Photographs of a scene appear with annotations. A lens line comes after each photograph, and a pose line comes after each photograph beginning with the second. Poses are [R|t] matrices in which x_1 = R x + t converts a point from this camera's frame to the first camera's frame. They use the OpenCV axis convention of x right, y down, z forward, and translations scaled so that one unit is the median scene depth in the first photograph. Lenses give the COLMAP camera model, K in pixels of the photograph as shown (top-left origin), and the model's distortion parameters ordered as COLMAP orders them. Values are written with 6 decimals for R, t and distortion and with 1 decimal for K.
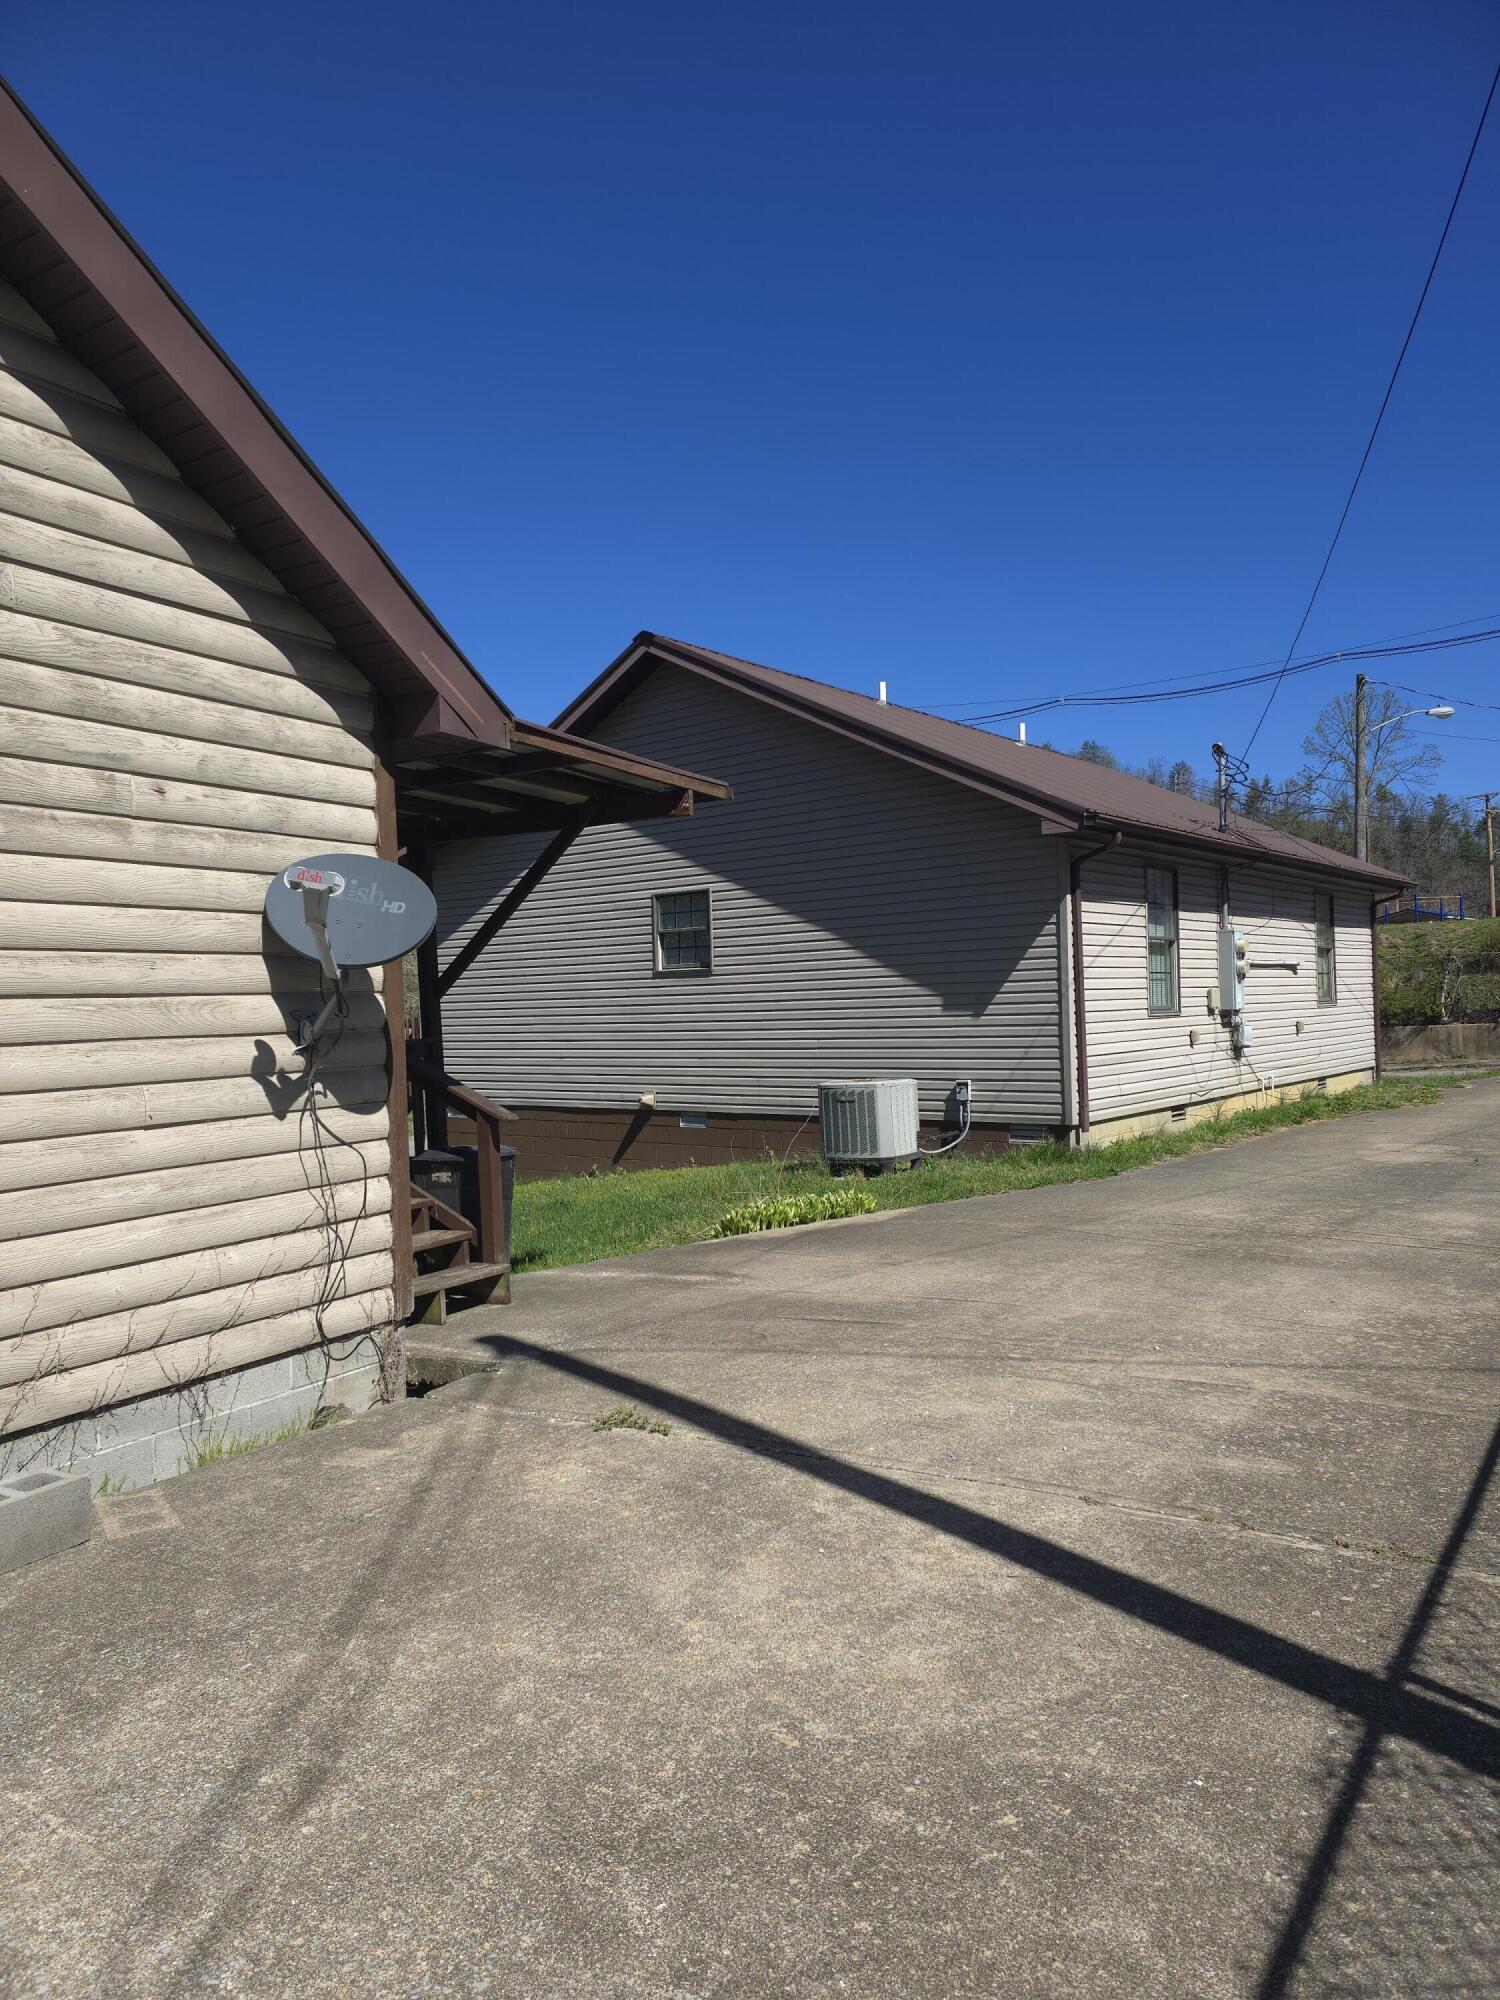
lens RADIAL K [[1337.5, 0, 750.0], [0, 1337.5, 1000.0], [0, 0, 1]] dist [0.079920, -0.091574]
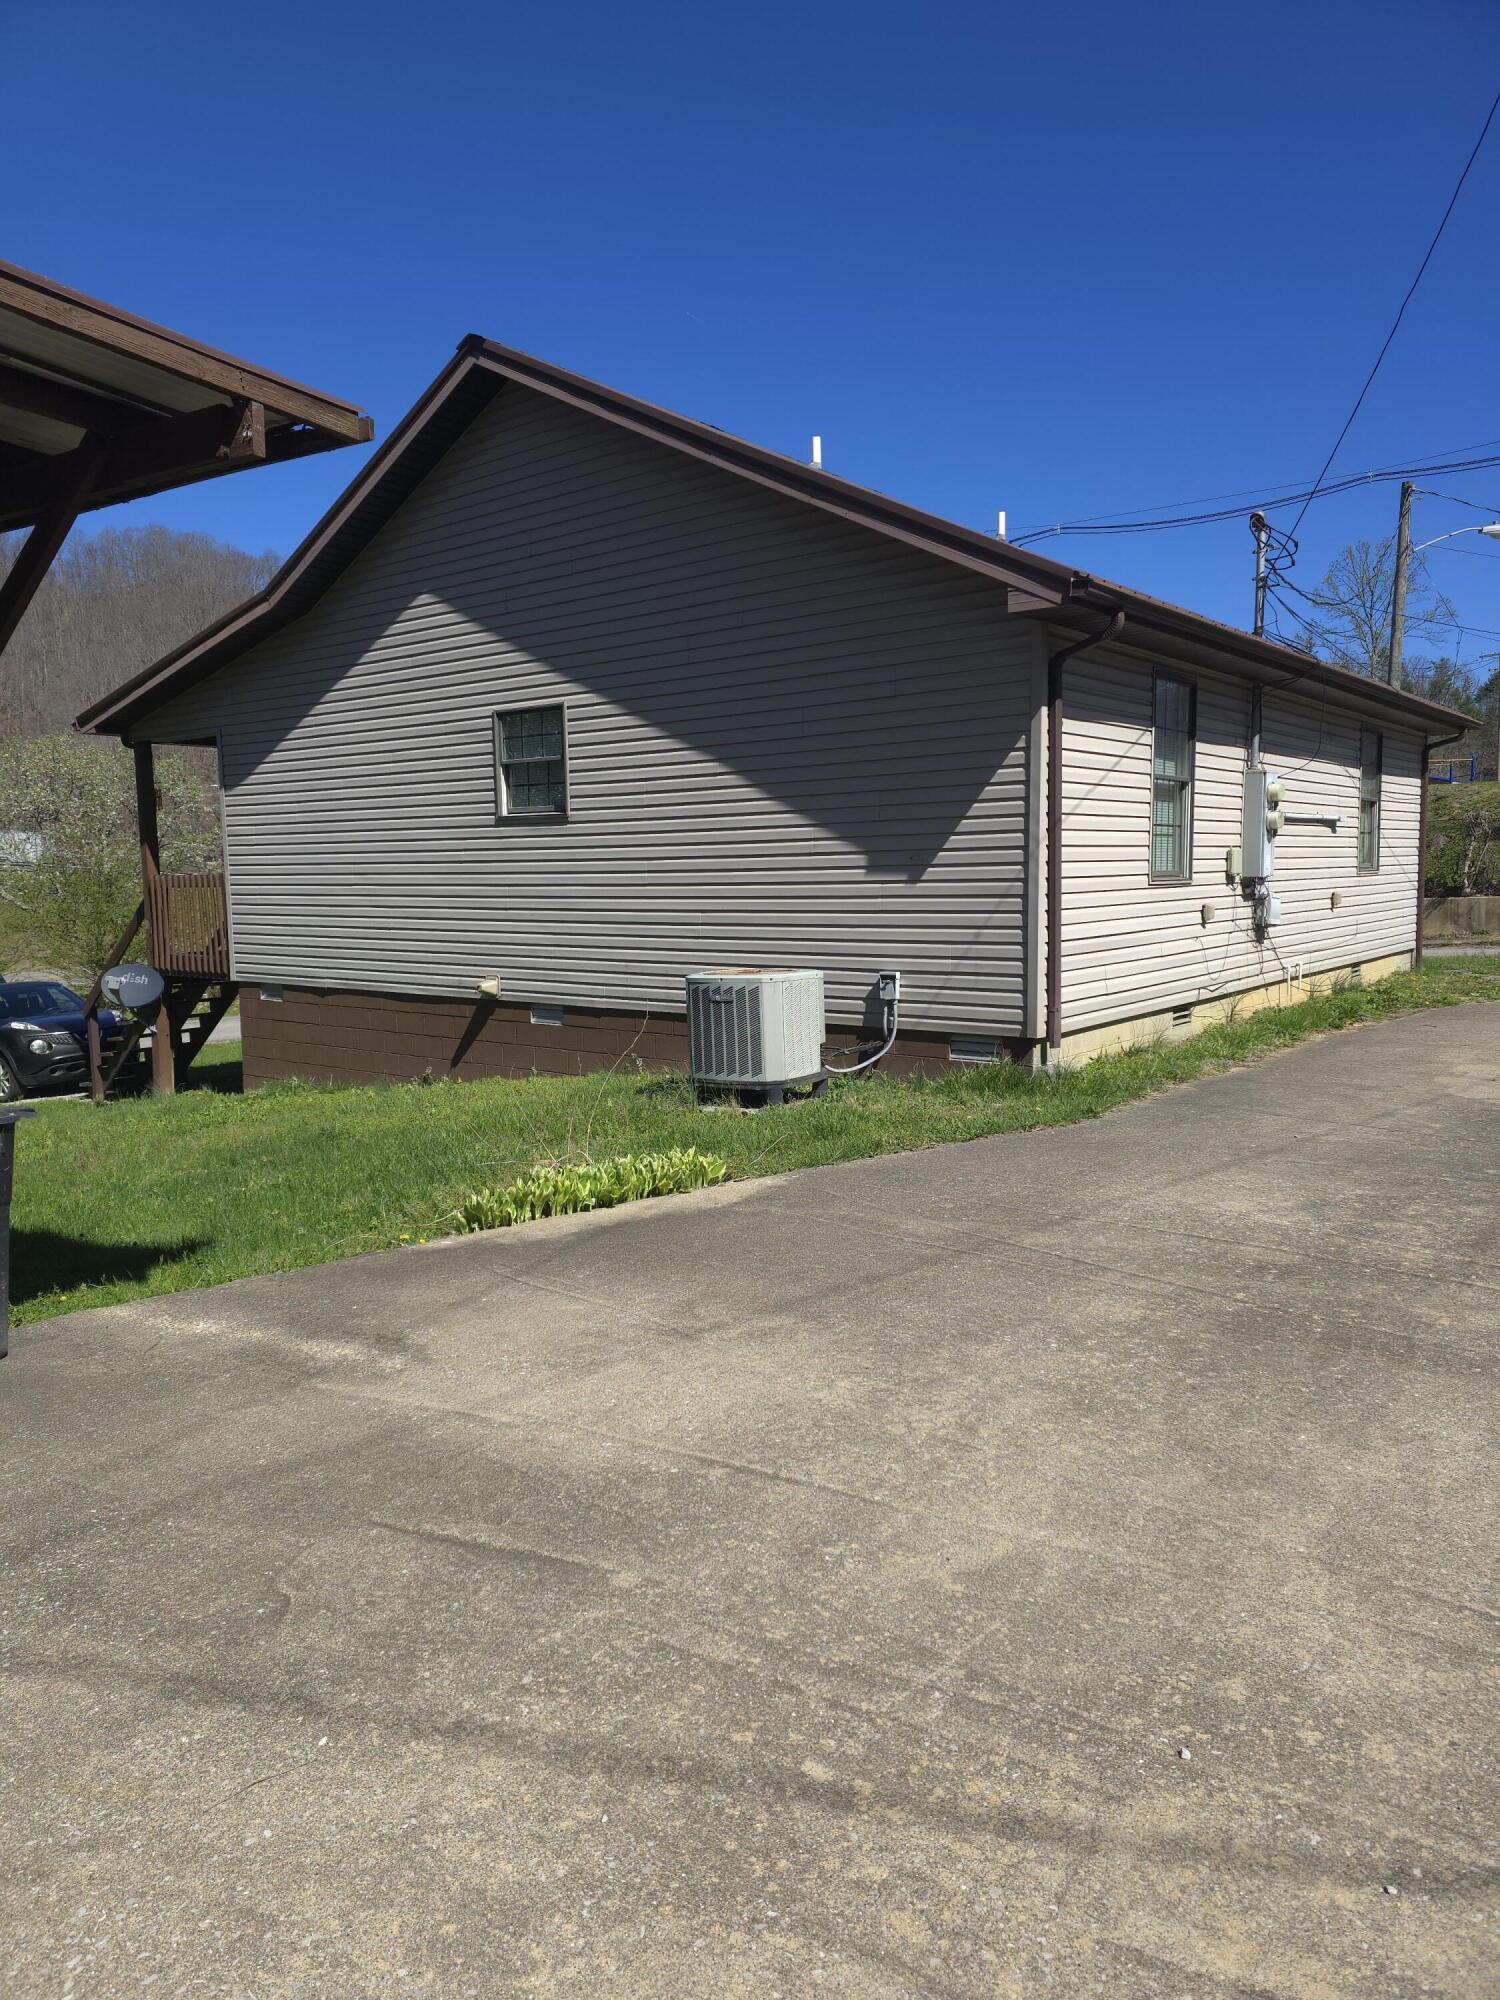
lens RADIAL K [[1337.5, 0, 750.0], [0, 1337.5, 1000.0], [0, 0, 1]] dist [0.079920, -0.091574]
pose [[0.999858, 0.012195, 0.011634, 0.075370], [-0.013317, 0.994718, 0.101773, 0.002865], [-0.010331, -0.101914, 0.994740, 0.282290]]
